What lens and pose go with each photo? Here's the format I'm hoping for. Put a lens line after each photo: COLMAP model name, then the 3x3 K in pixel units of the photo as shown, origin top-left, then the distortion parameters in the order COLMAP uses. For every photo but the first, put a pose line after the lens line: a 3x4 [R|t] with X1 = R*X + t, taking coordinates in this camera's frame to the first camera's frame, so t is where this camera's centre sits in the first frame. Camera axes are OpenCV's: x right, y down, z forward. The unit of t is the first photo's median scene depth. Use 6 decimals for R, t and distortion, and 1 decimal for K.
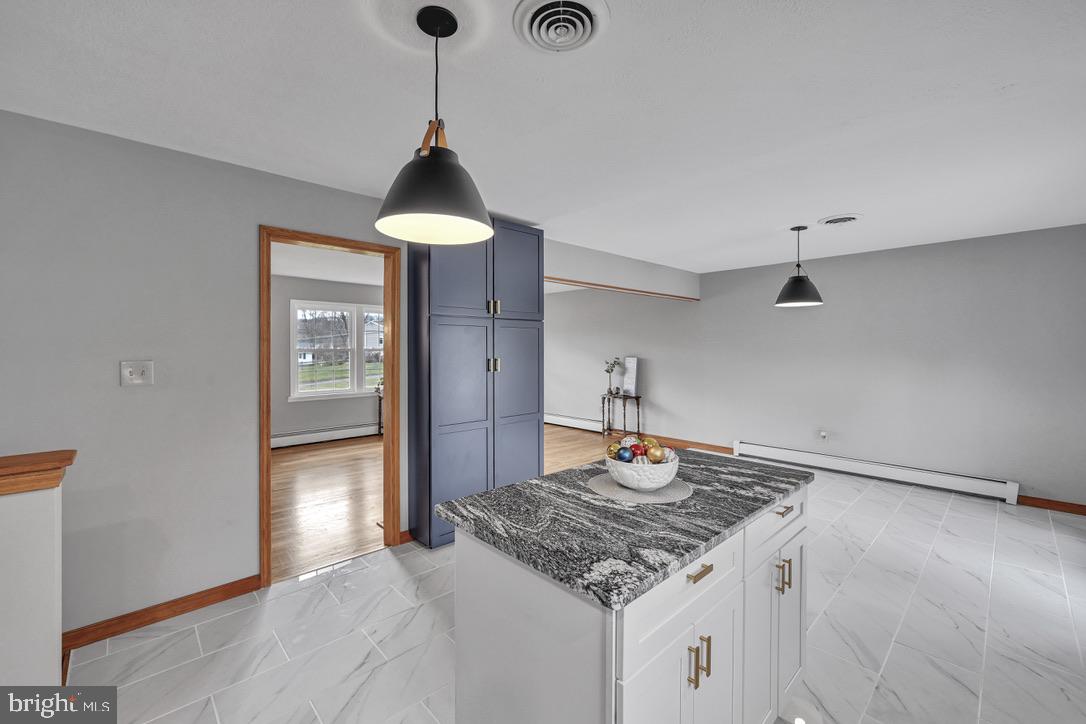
lens RADIAL K [[440.5, 0, 524.7], [0, 440.5, 352.2], [0, 0, 1]] dist [0.002370, 0.002293]
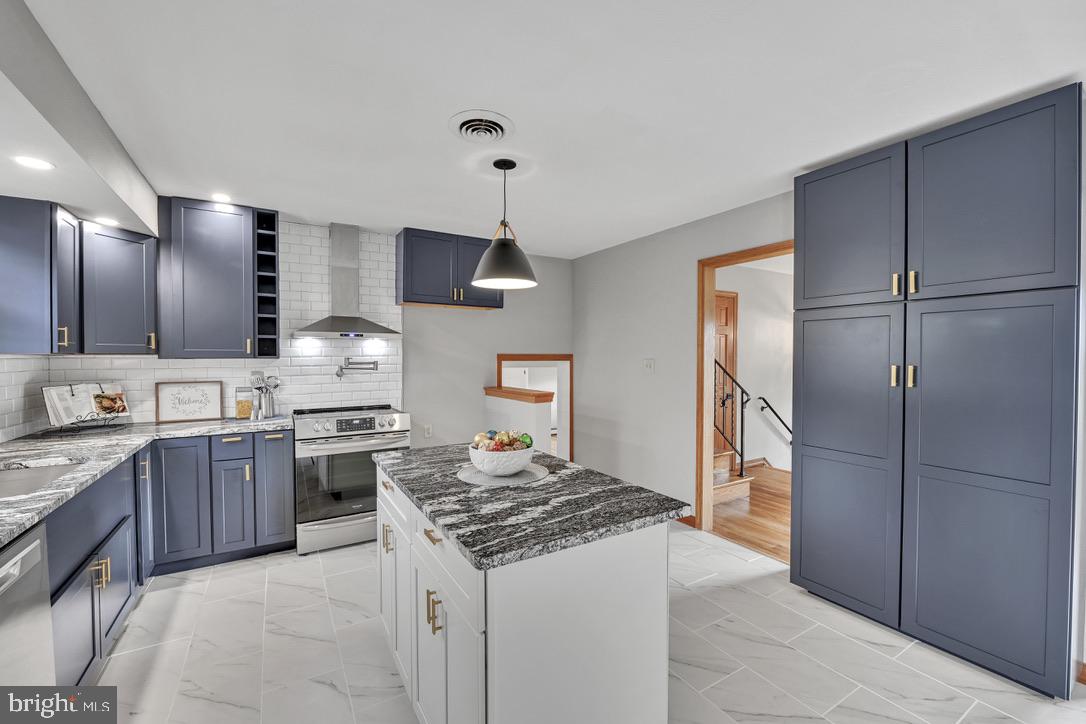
lens RADIAL K [[440.5, 0, 546.9], [0, 440.5, 360.4], [0, 0, 1]] dist [0.002370, 0.002293]
pose [[-0.182893, 0.010038, -0.983082, 1.325532], [-0.005683, 0.999920, 0.011267, 0.011505], [0.983116, 0.007648, -0.182821, 1.315714]]
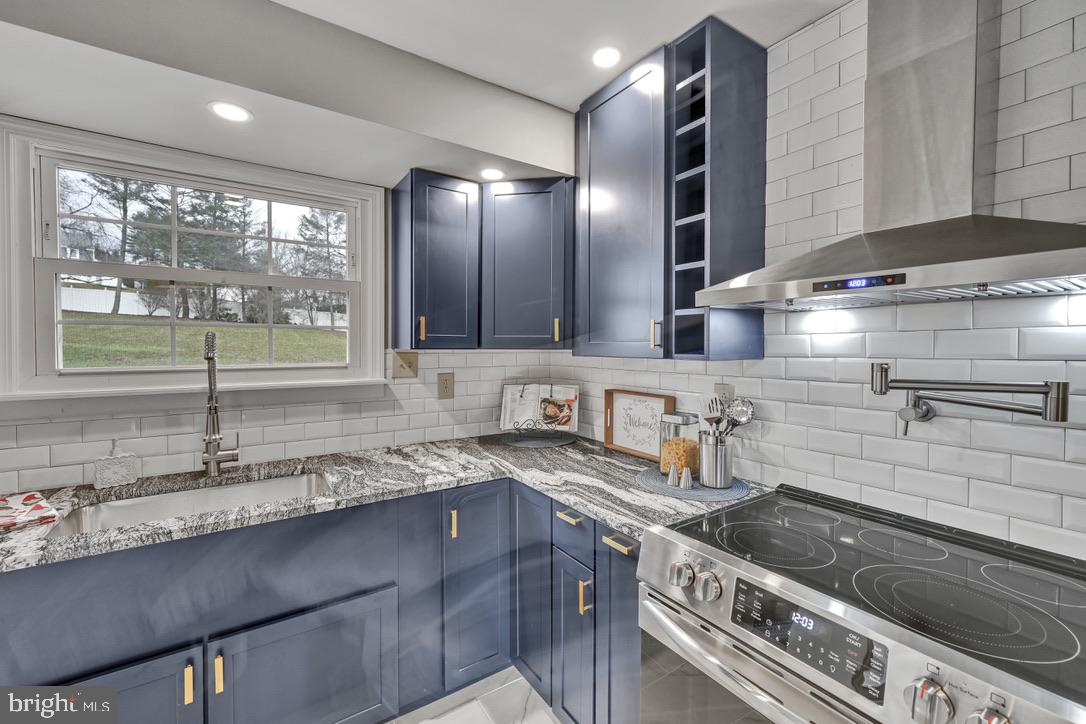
lens RADIAL K [[440.5, 0, 529.3], [0, 440.5, 355.4], [0, 0, 1]] dist [0.002370, 0.002293]
pose [[-0.988144, -0.005413, 0.153431, -0.248684], [-0.000788, 0.999544, 0.030183, -0.003306], [-0.153525, 0.029704, -0.987698, 0.640132]]
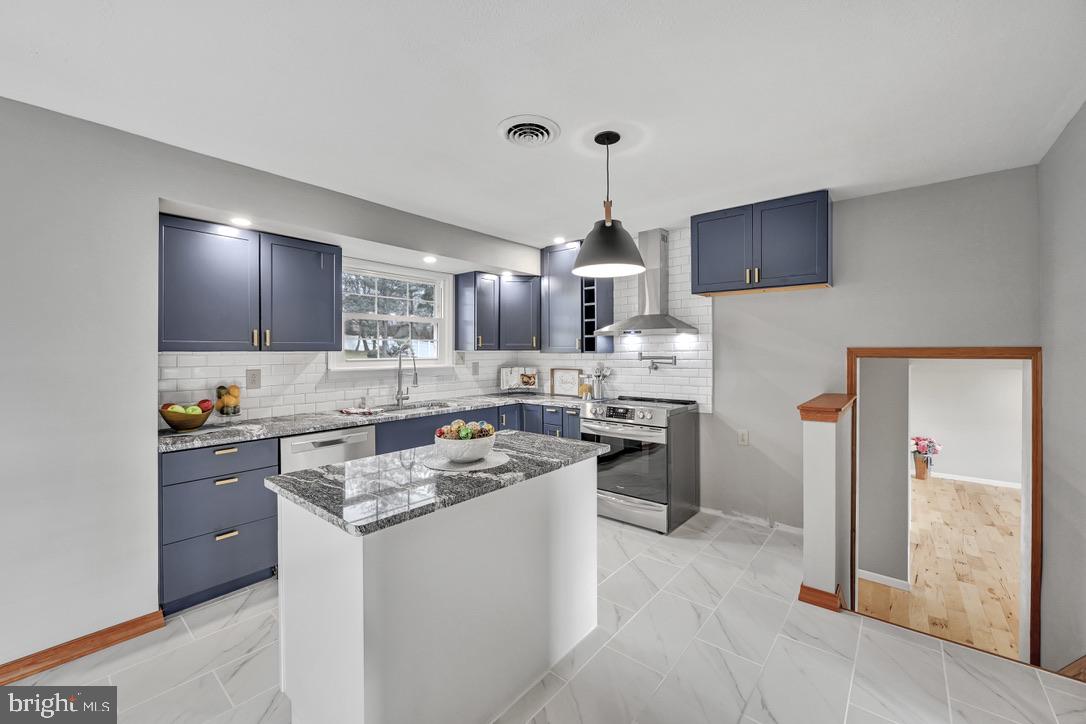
lens RADIAL K [[440.5, 0, 542.6], [0, 440.5, 353.7], [0, 0, 1]] dist [0.002370, 0.002293]
pose [[-0.987986, 0.005493, -0.154449, 0.245531], [0.003326, 0.999892, 0.014285, -0.001660], [0.154511, 0.013600, -0.987898, 2.222705]]
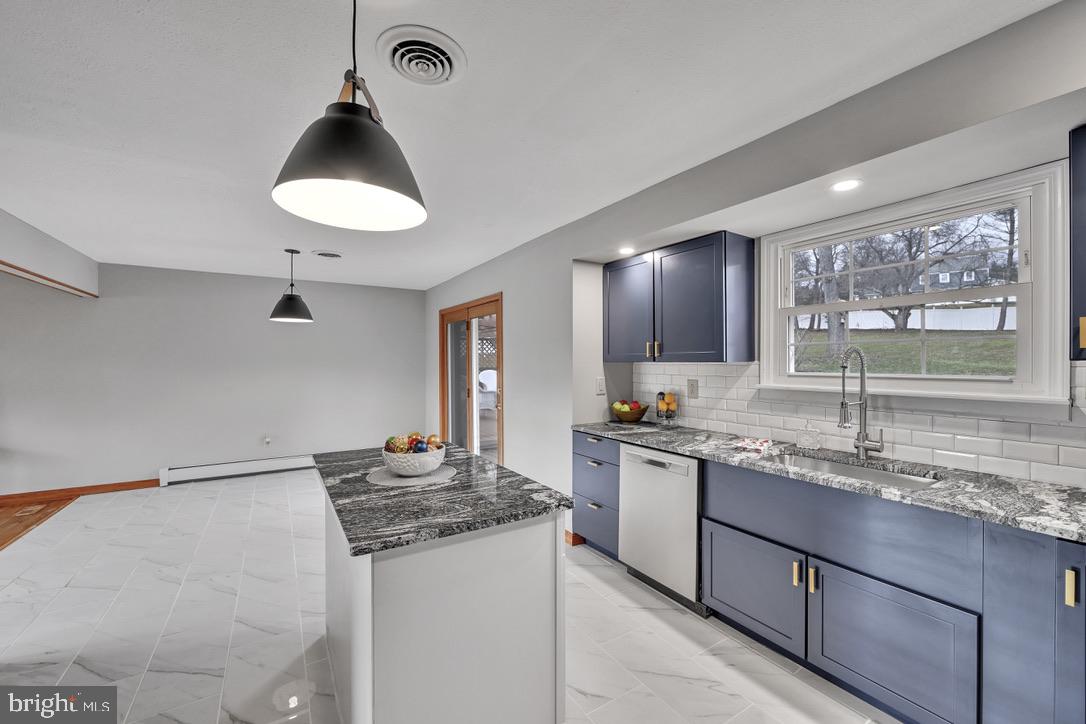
lens RADIAL K [[440.5, 0, 543.0], [0, 440.5, 363.3], [0, 0, 1]] dist [0.002370, 0.002293]
pose [[0.176711, -0.000611, 0.984263, -0.834189], [0.009222, 0.999957, -0.001035, 0.014380], [-0.984220, 0.009260, 0.176709, 0.451715]]
